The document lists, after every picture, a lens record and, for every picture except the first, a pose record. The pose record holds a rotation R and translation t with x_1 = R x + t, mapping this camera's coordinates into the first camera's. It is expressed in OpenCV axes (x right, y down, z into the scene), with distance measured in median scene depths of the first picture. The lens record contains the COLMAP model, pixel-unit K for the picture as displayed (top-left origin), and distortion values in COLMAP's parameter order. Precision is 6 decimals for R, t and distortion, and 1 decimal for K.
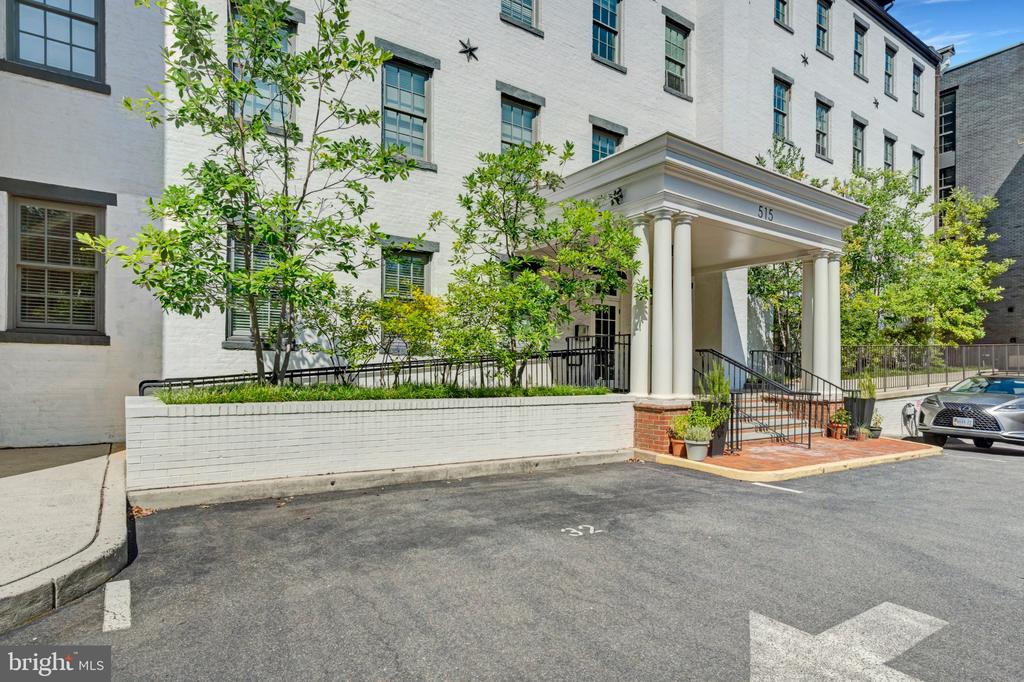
lens RADIAL K [[557.0, 0, 513.1], [0, 557.0, 363.5], [0, 0, 1]] dist [0.001129, 0.000901]
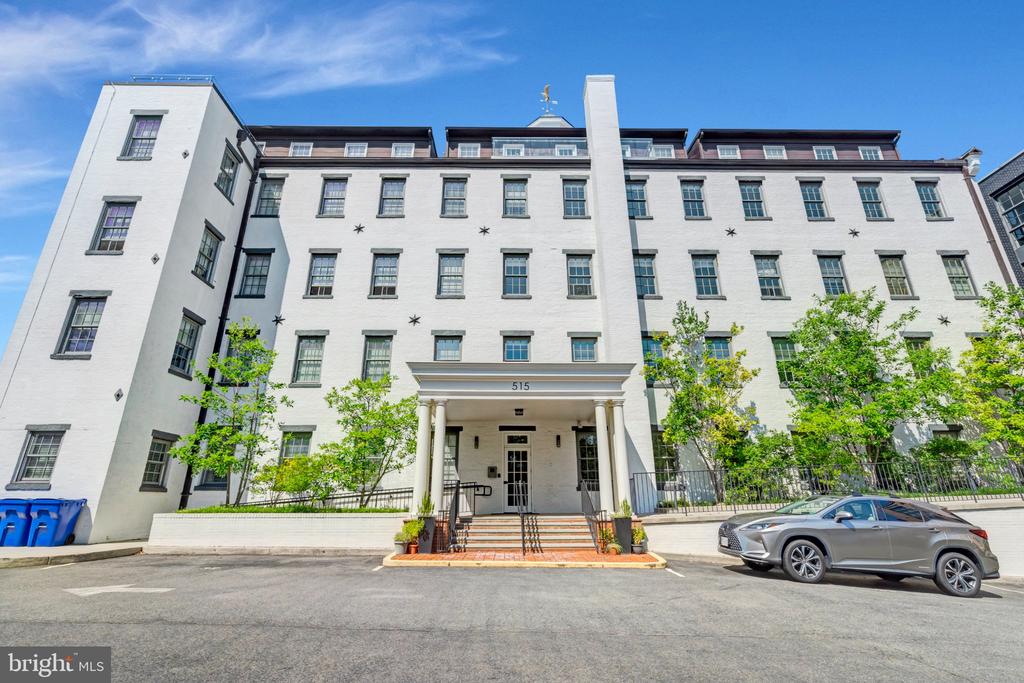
lens RADIAL K [[468.0, 0, 512.0], [0, 468.0, 341.5], [0, 0, 1]] dist [-0.001017, 0.000604]
pose [[0.833144, -0.192960, -0.518303, 1.884065], [0.017797, 0.946030, -0.323591, 0.043389], [0.552770, 0.260373, 0.791613, -0.087989]]
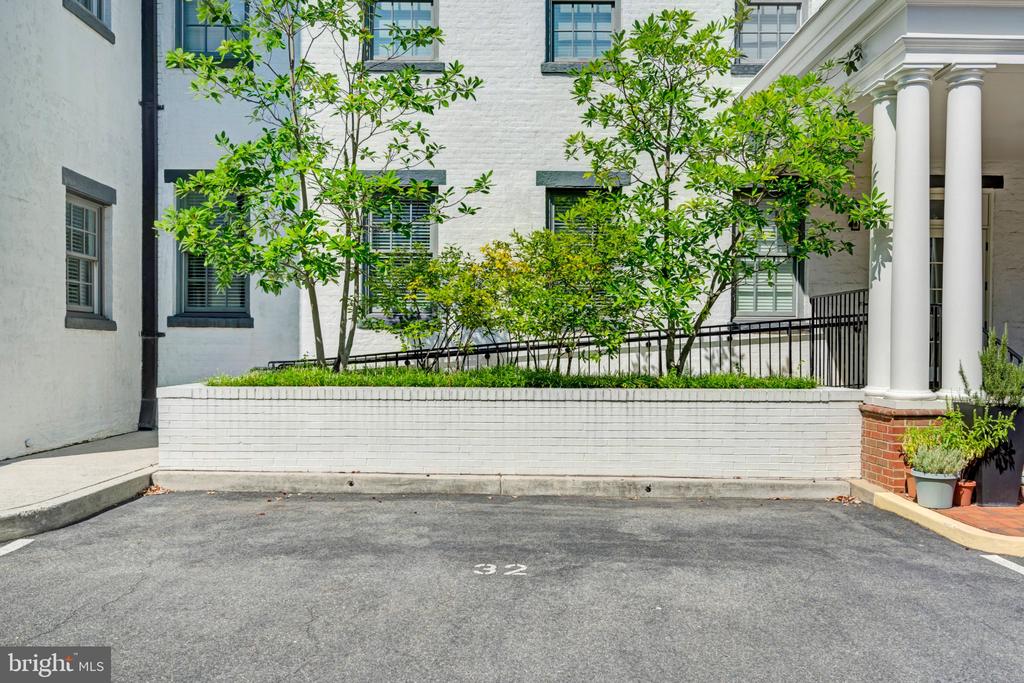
lens RADIAL K [[806.4, 0, 512.0], [0, 806.4, 341.5], [0, 0, 1]] dist [0.008423, 0.001086]
pose [[0.830449, -0.014080, -0.556916, 0.566902], [0.010702, 0.999899, -0.009323, 0.012930], [0.556991, 0.001782, 0.830517, 0.114608]]
